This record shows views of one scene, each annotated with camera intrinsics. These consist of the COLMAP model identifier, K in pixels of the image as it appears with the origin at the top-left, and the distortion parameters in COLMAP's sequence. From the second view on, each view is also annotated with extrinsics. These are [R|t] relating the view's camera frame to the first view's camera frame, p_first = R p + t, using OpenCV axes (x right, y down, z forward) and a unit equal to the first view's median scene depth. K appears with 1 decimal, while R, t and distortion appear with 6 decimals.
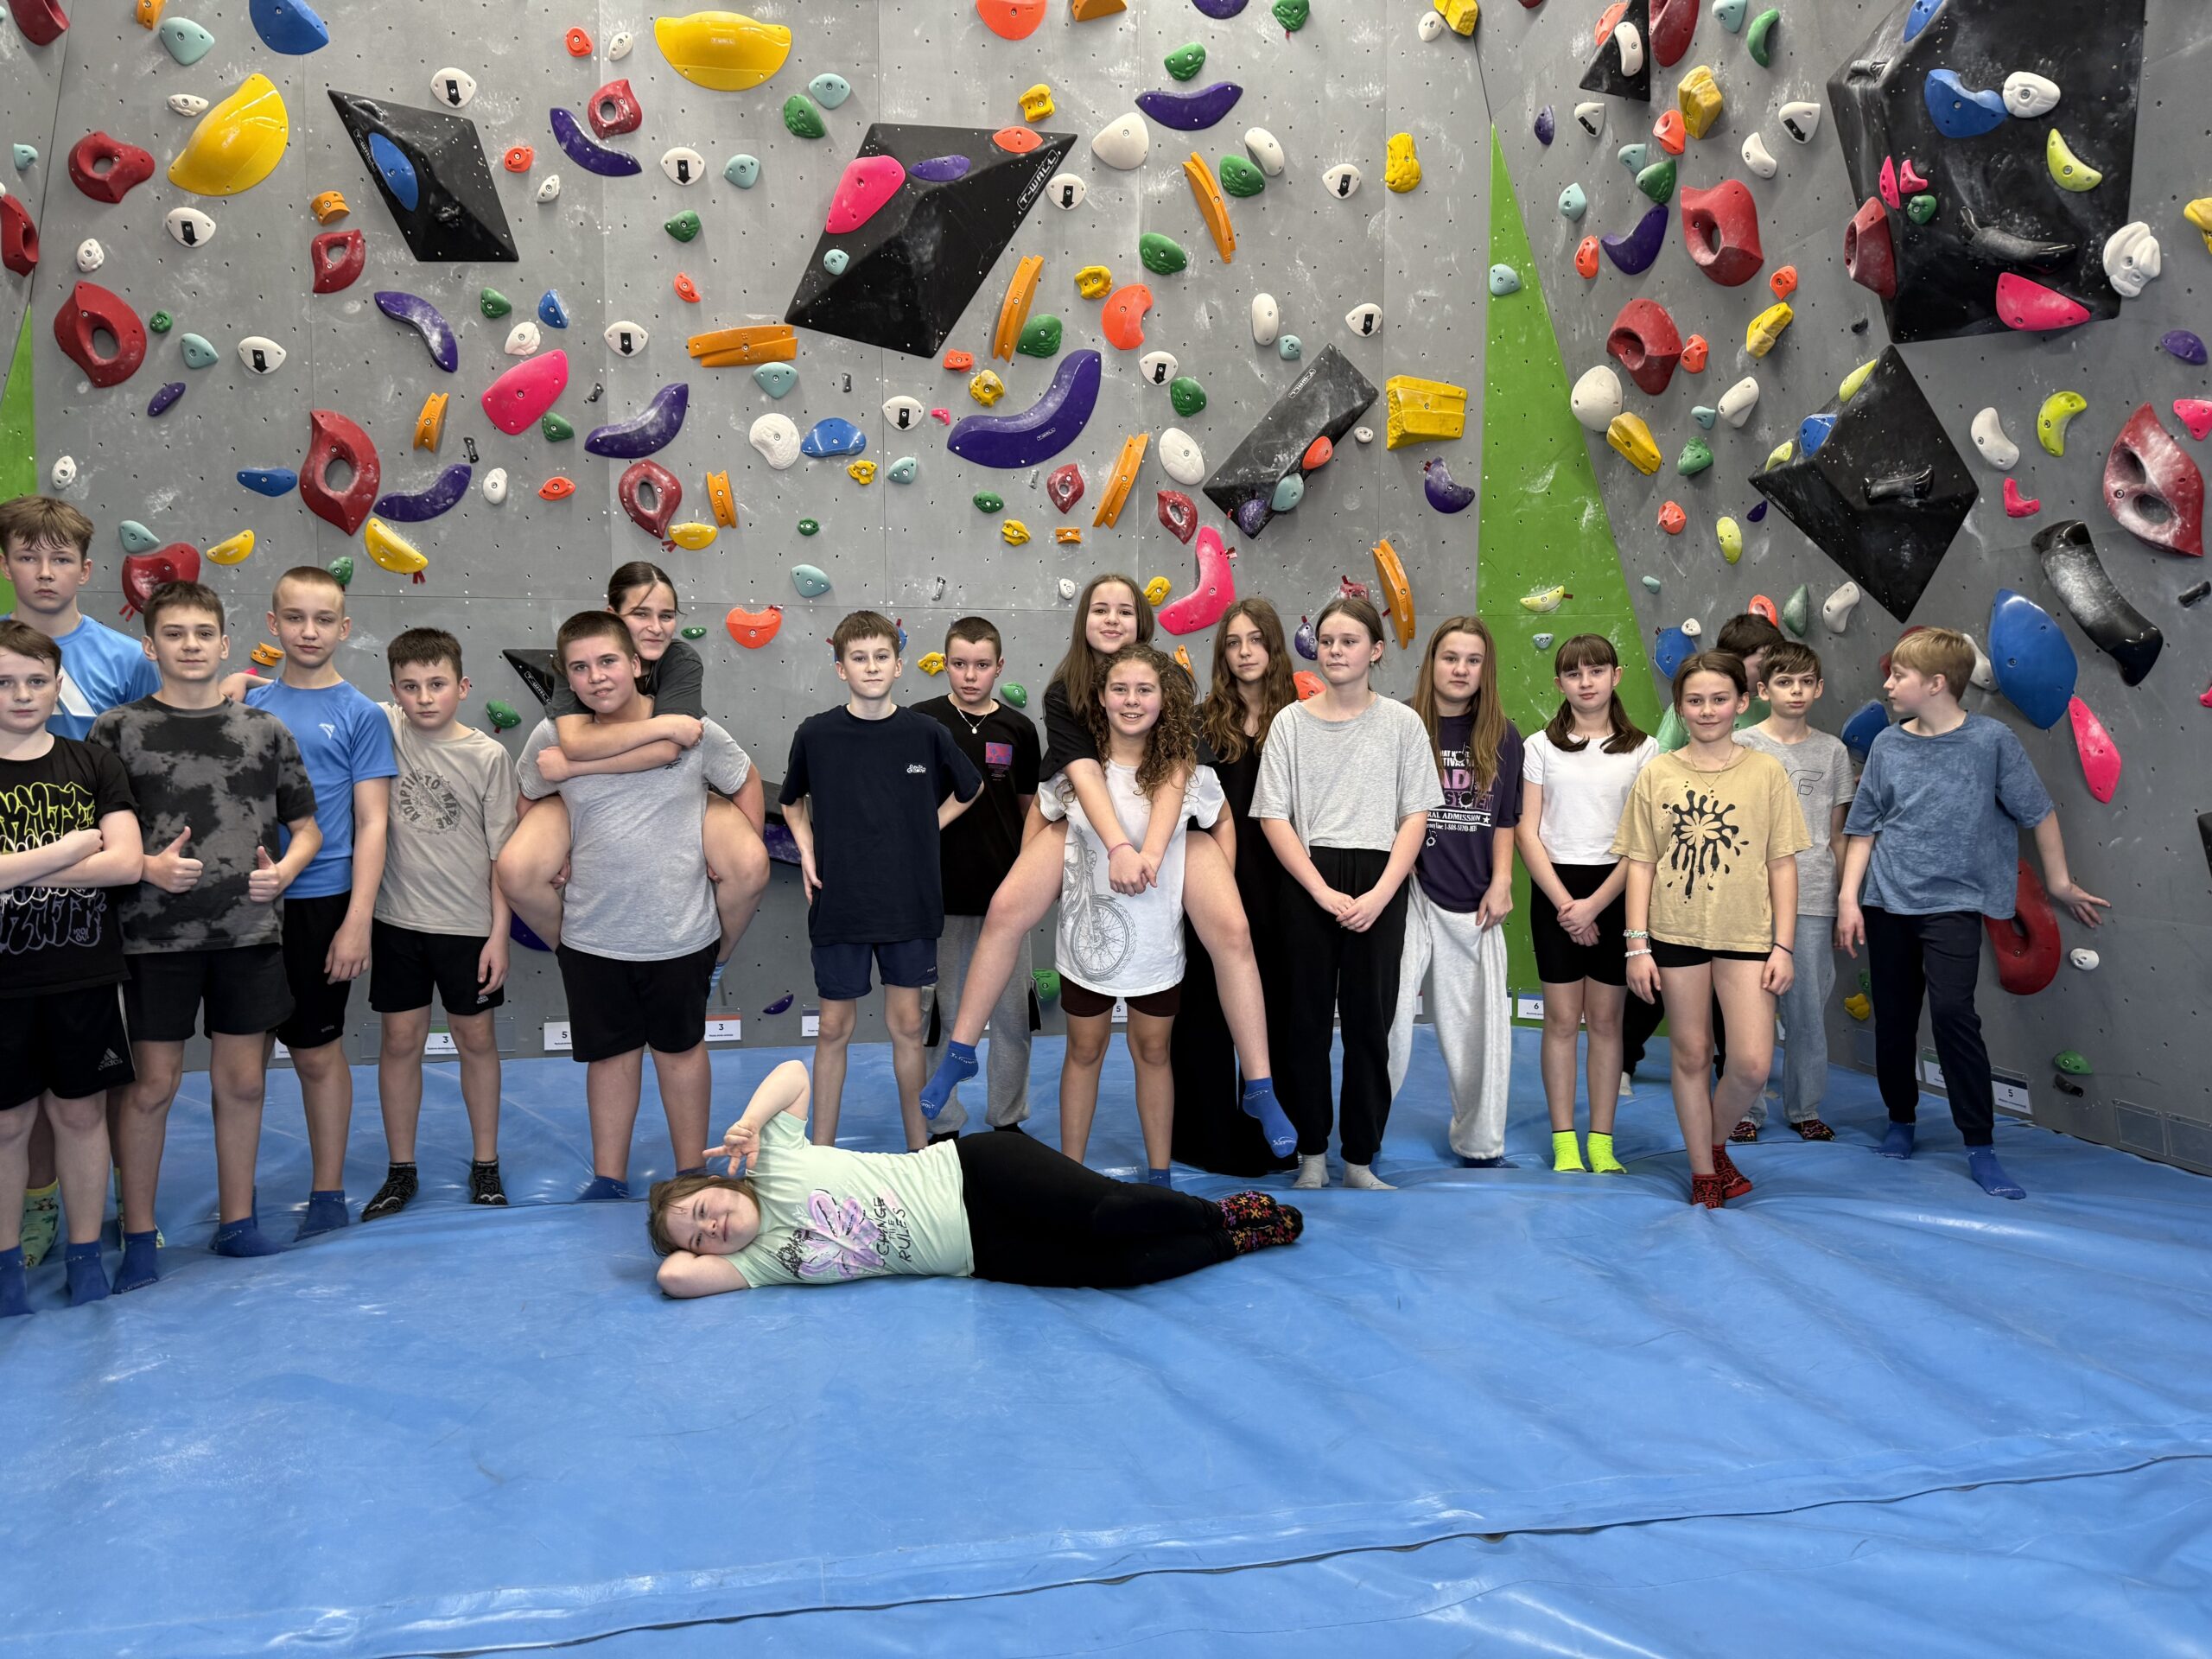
lens RADIAL K [[1597.1, 0, 1100.6], [0, 1597.1, 819.9], [0, 0, 1]] dist [0.057982, -0.053596]
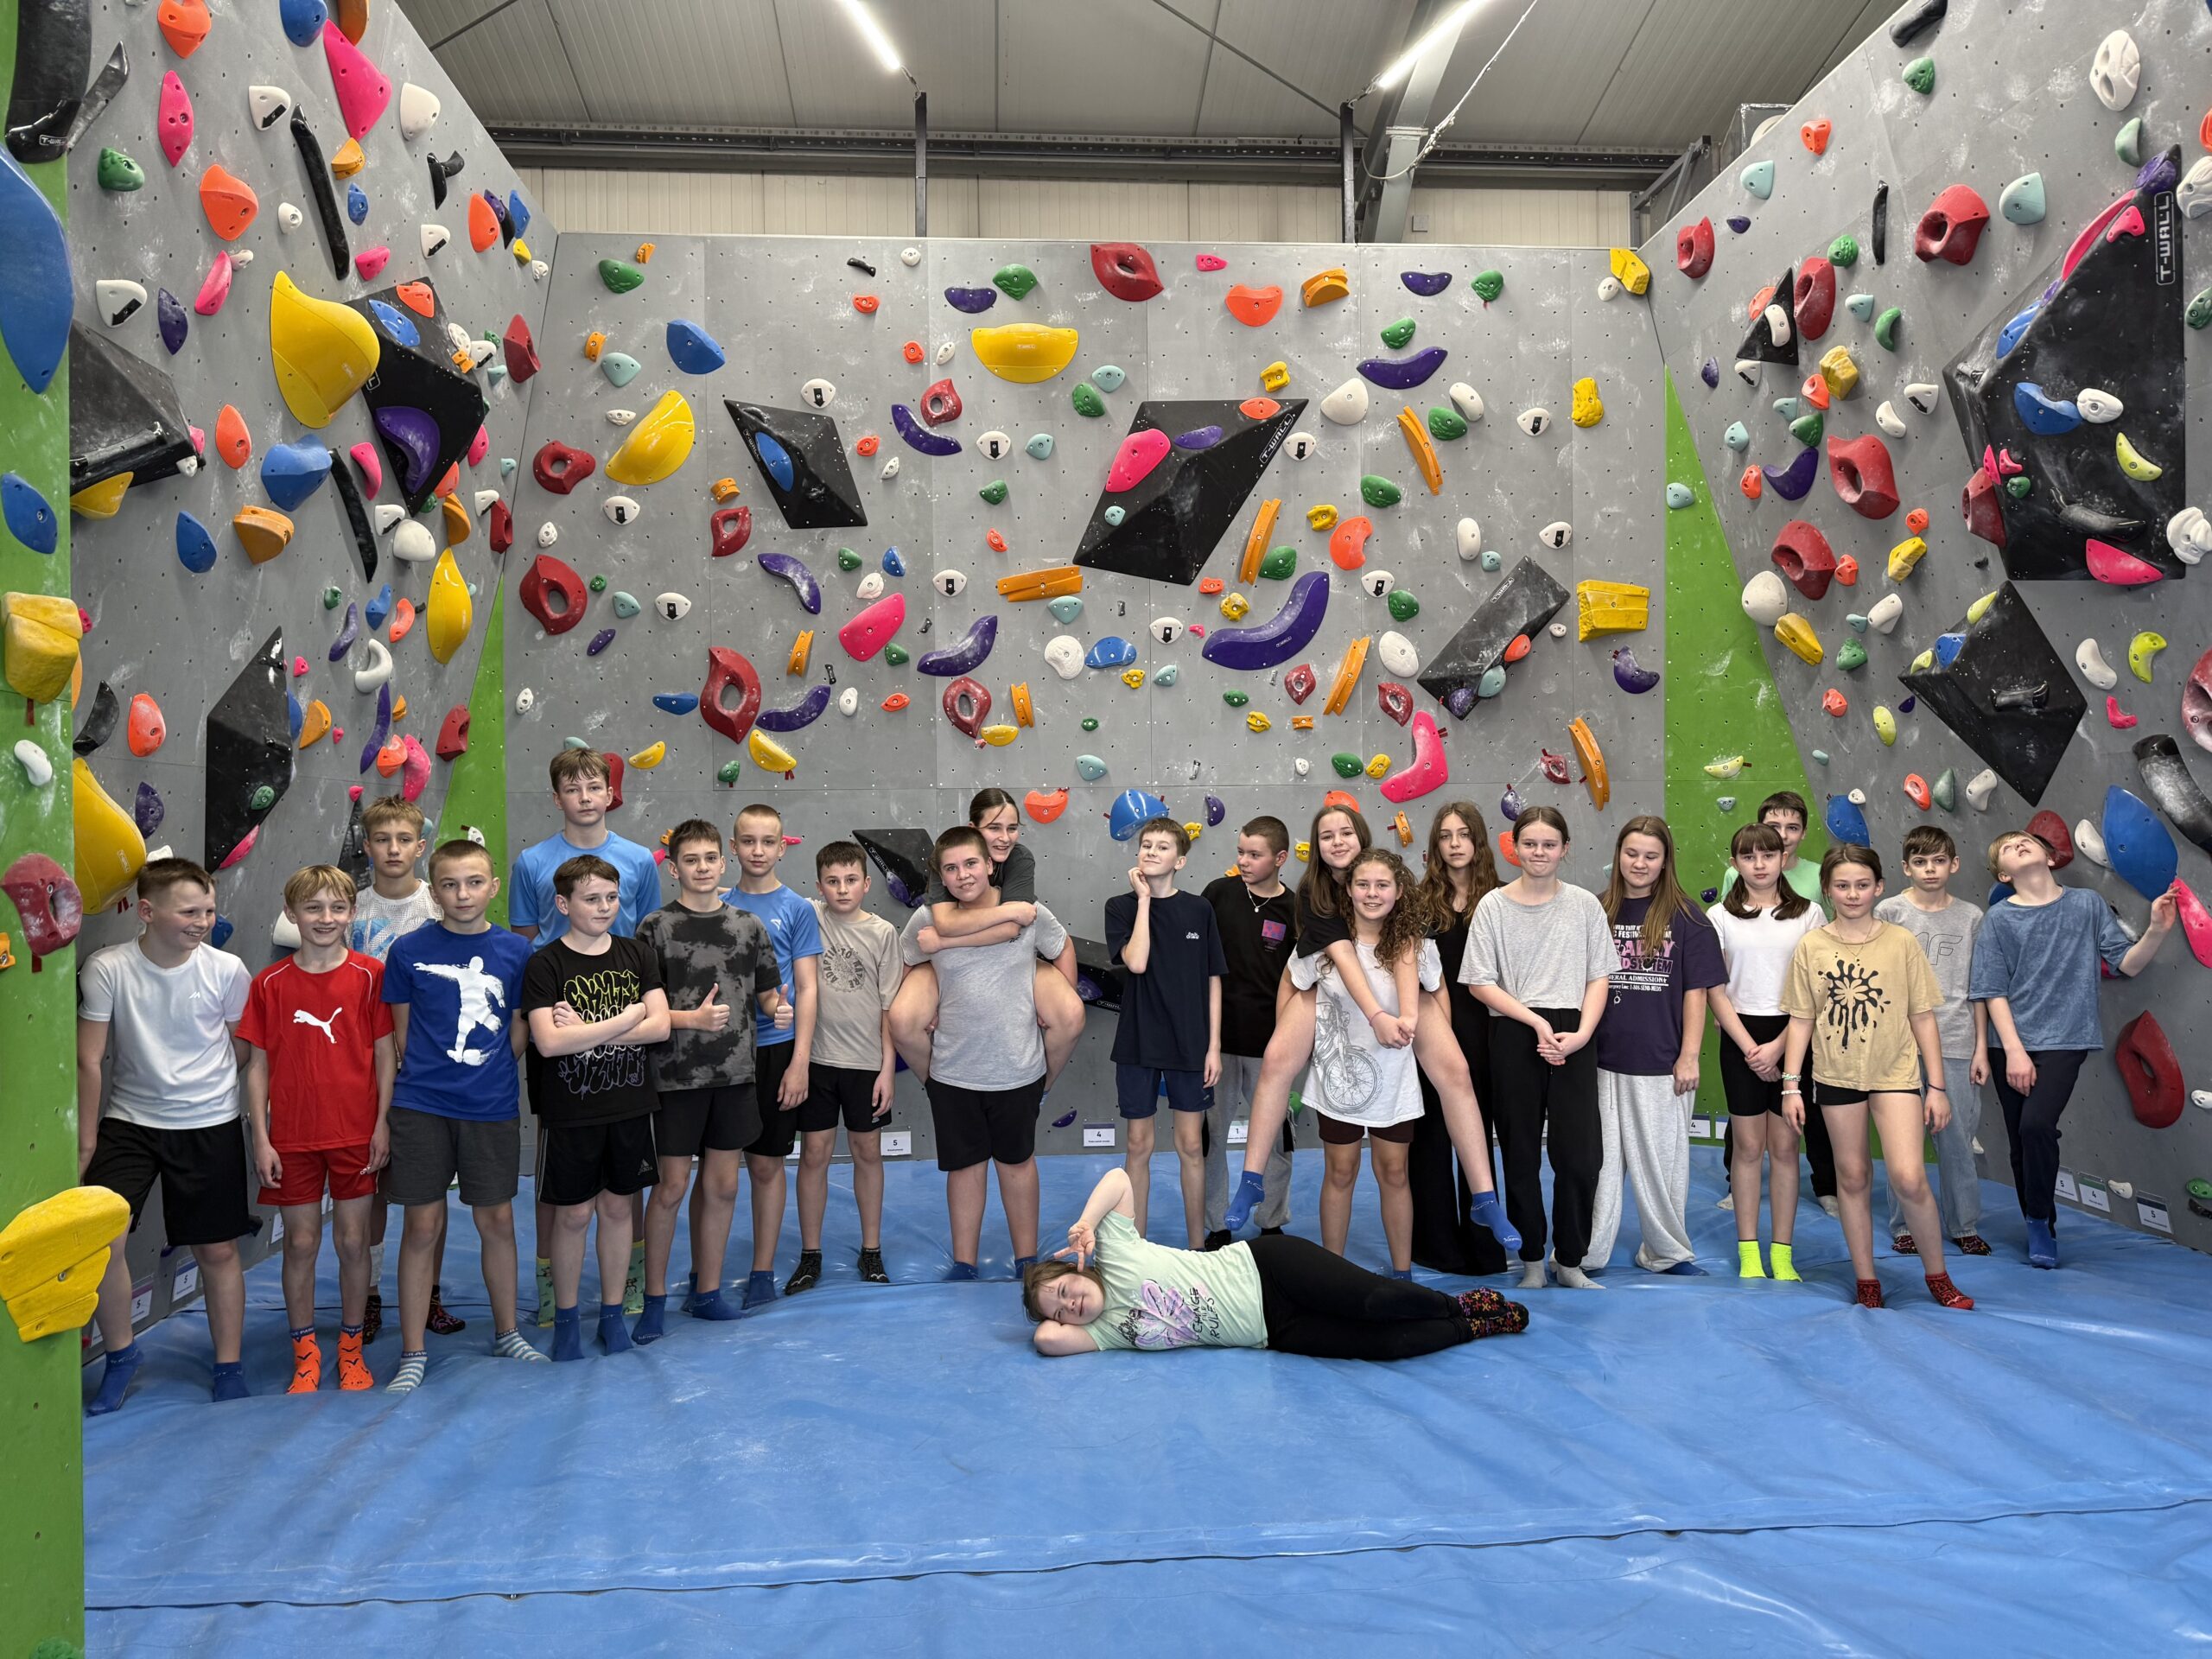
lens RADIAL K [[1597.1, 0, 1115.4], [0, 1597.1, 810.1], [0, 0, 1]] dist [0.057982, -0.053596]
pose [[0.993755, -0.013478, -0.110763, -0.038592], [0.006371, 0.997912, -0.064271, -0.051031], [0.111398, 0.063164, 0.991767, -0.253370]]
